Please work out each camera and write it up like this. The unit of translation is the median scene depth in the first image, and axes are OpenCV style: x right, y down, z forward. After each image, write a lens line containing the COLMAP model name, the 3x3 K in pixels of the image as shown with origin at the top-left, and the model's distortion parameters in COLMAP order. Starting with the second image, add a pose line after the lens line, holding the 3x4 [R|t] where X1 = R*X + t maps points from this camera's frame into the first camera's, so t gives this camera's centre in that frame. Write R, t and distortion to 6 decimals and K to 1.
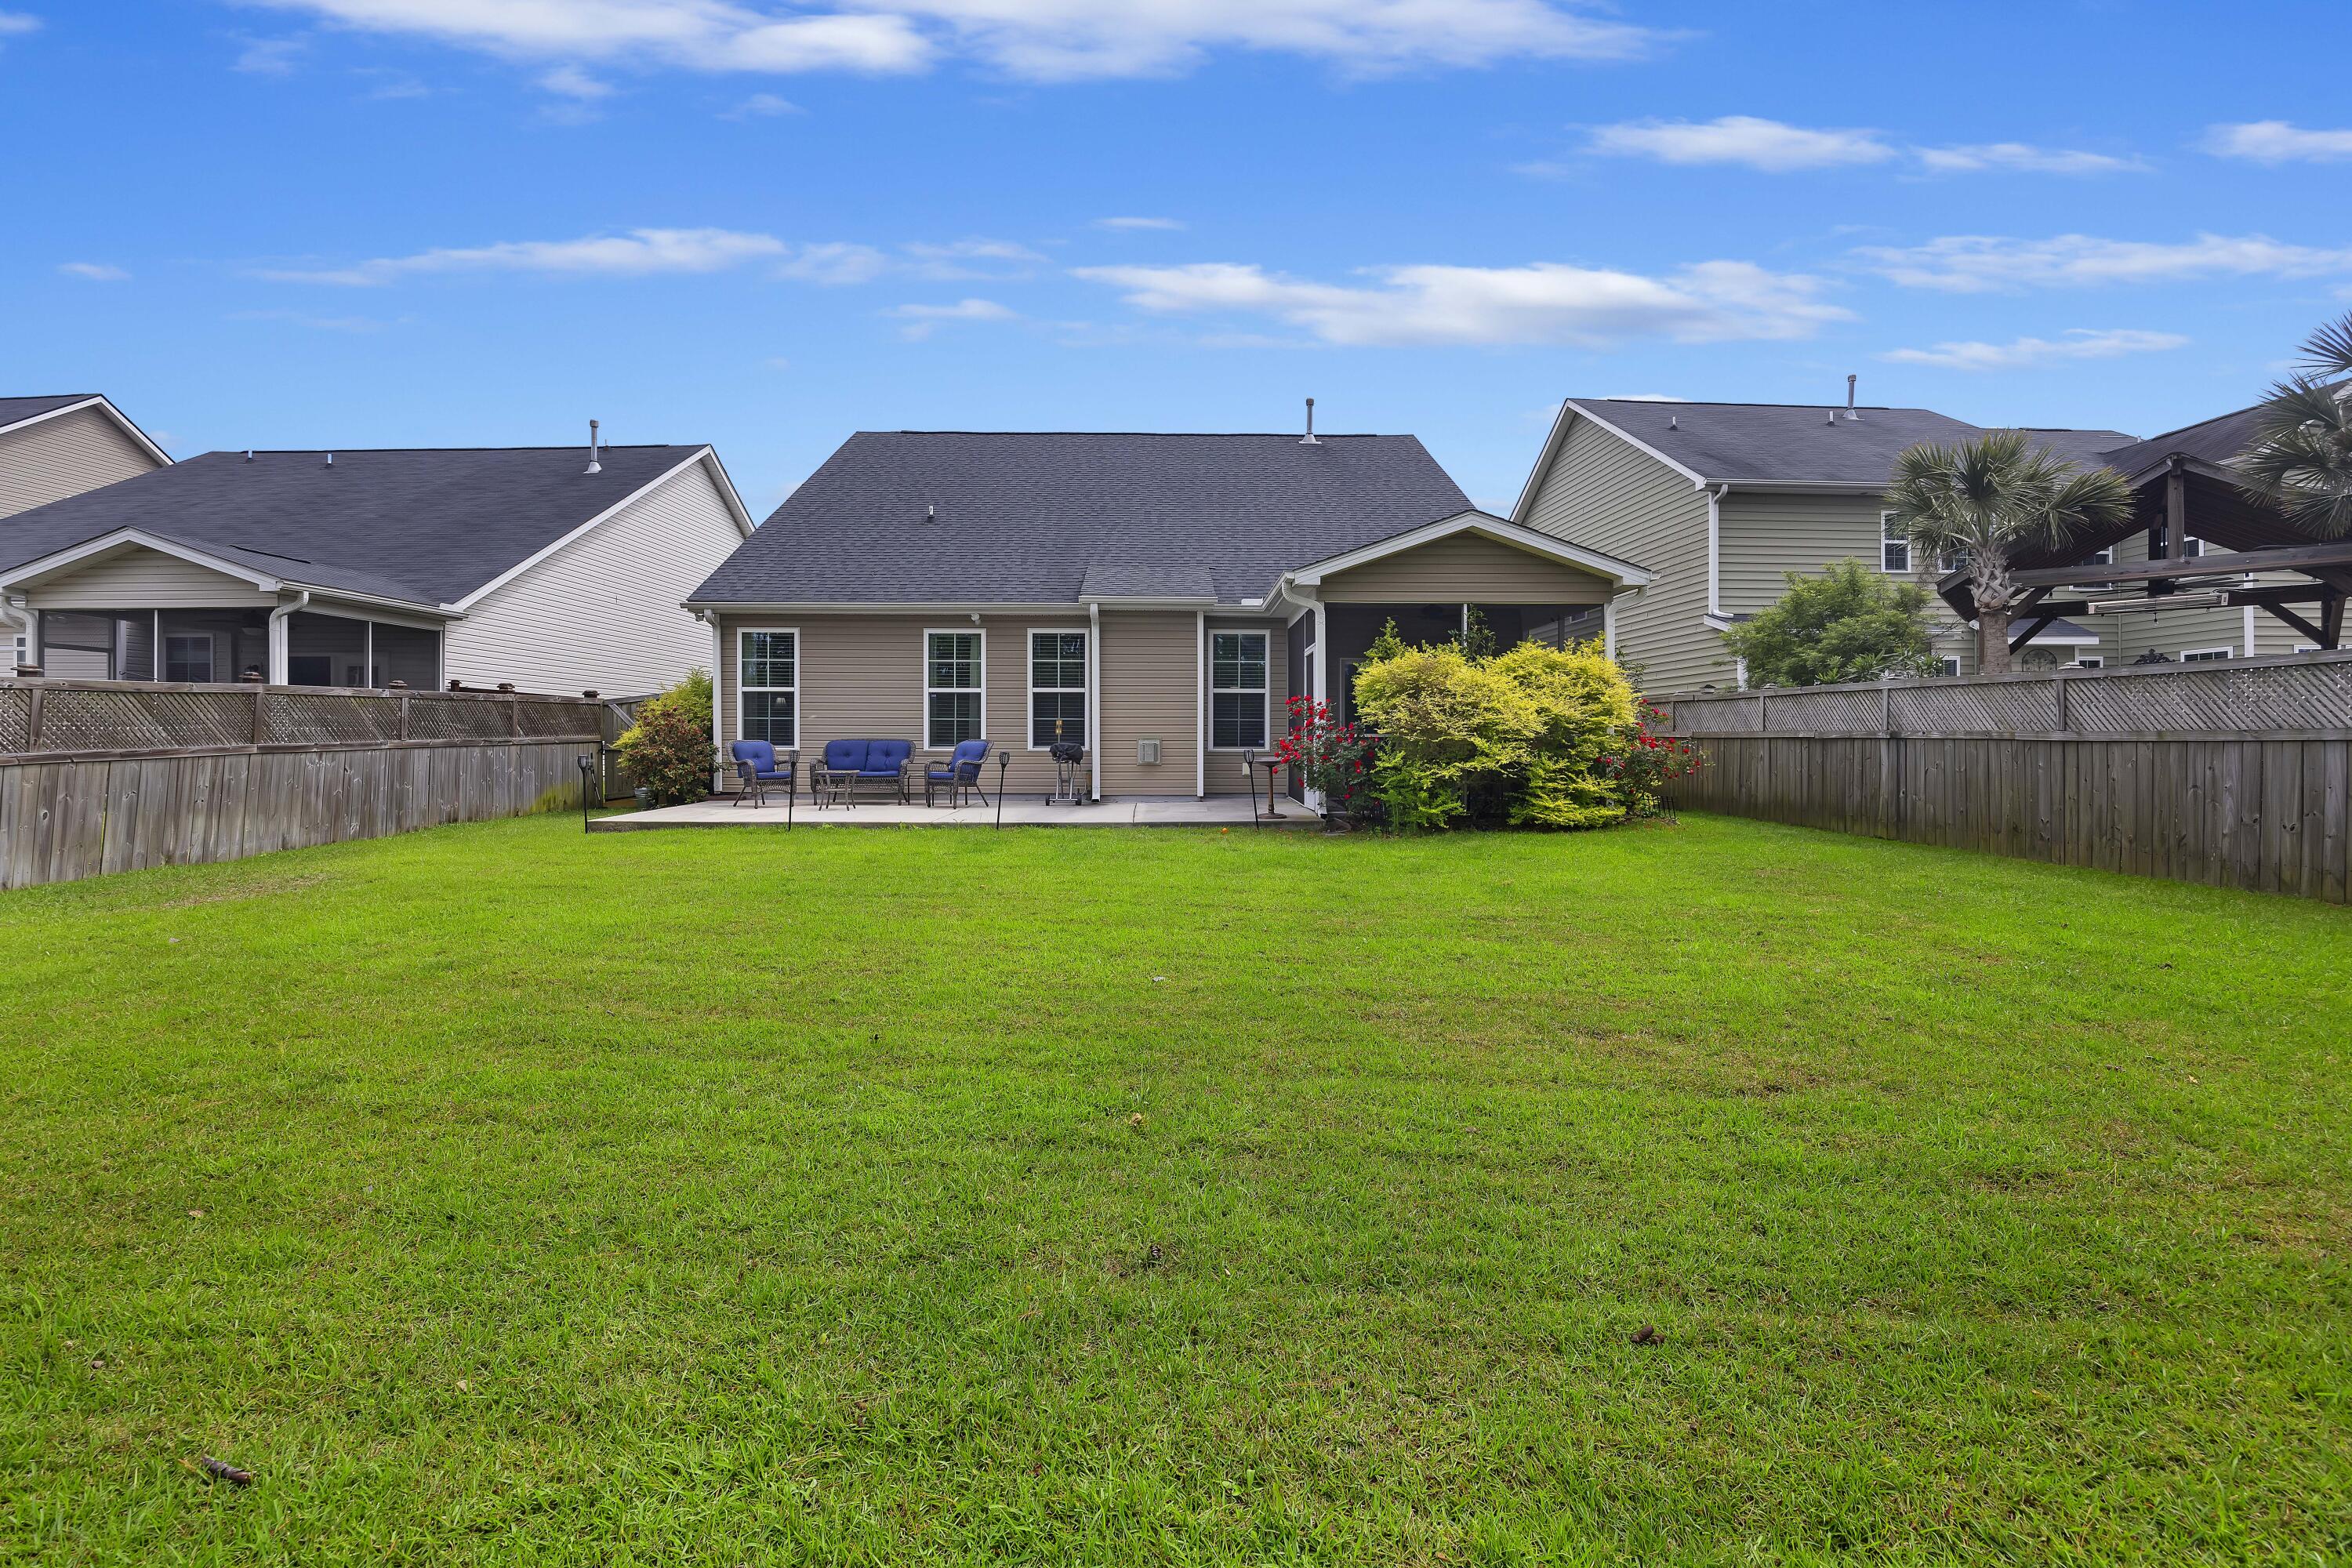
lens RADIAL K [[1084.5, 0, 1178.0], [0, 1084.5, 773.0], [0, 0, 1]] dist [0.008066, -0.000204]
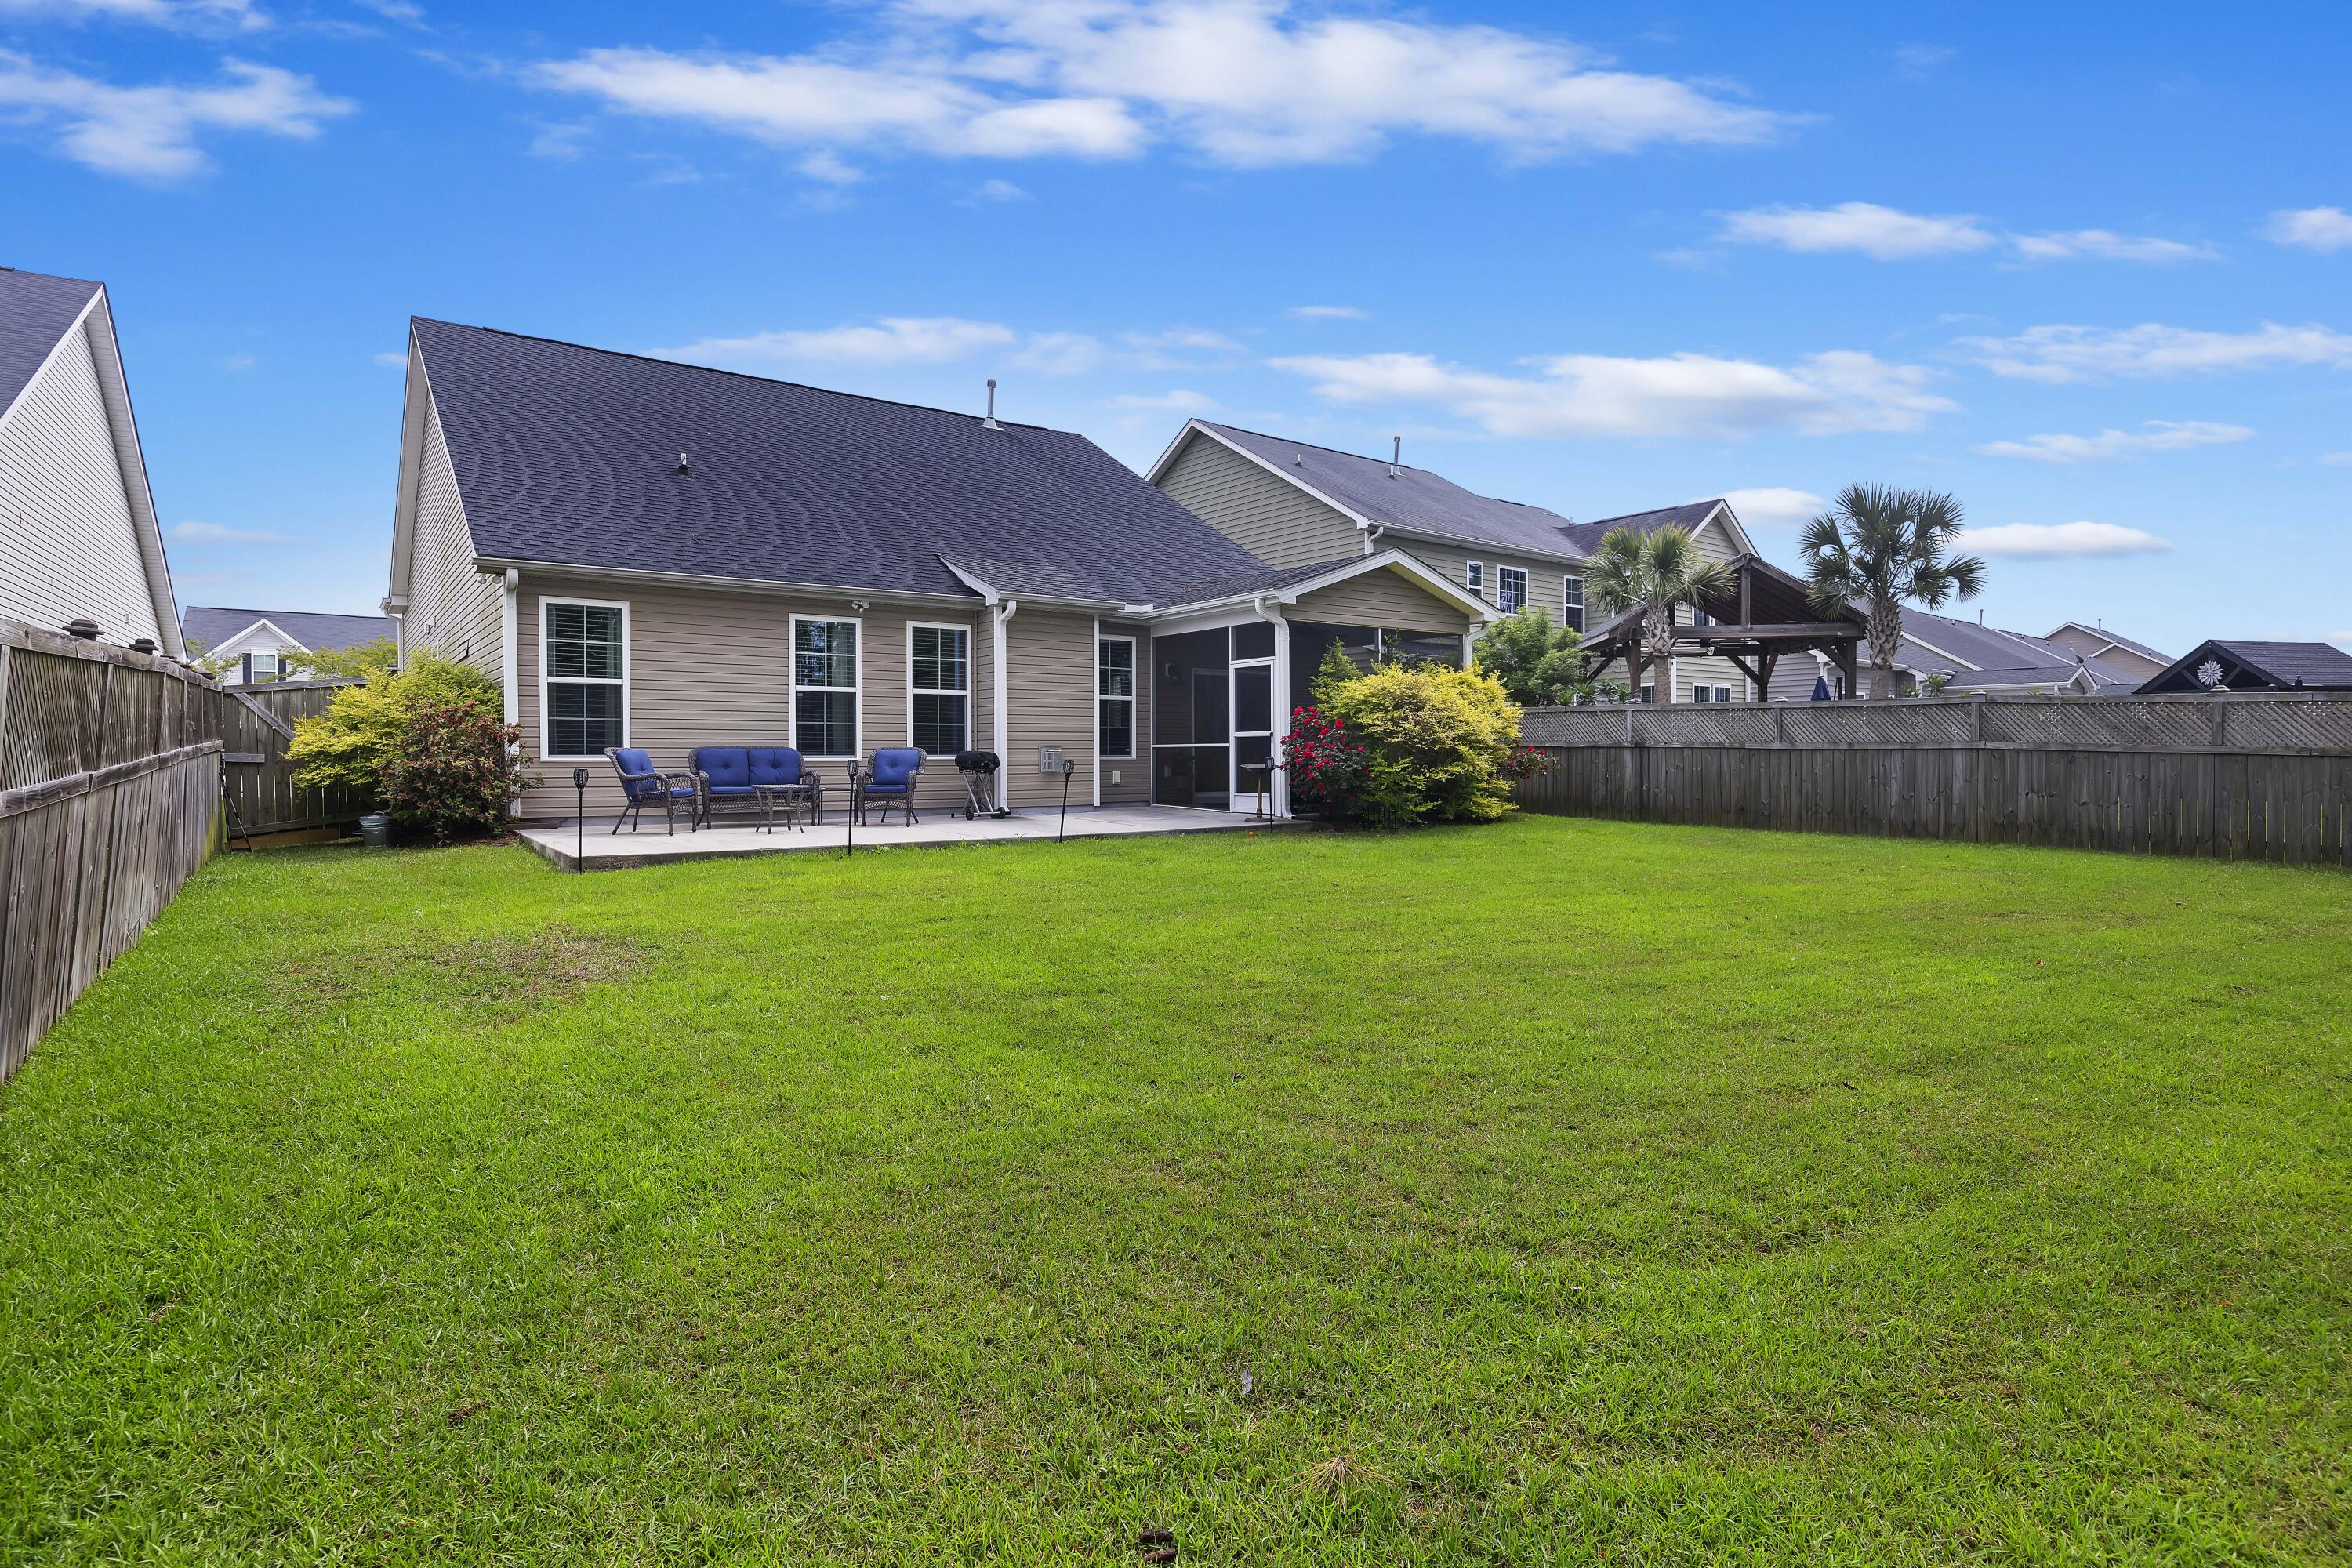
lens RADIAL K [[1215.9, 0, 1265.9], [0, 1215.9, 771.3], [0, 0, 1]] dist [-0.002899, -0.001306]
pose [[0.812267, -0.011027, 0.583182, -0.501769], [0.016436, 0.999857, -0.003987, -0.002500], [-0.583054, 0.012824, 0.812332, 0.033834]]
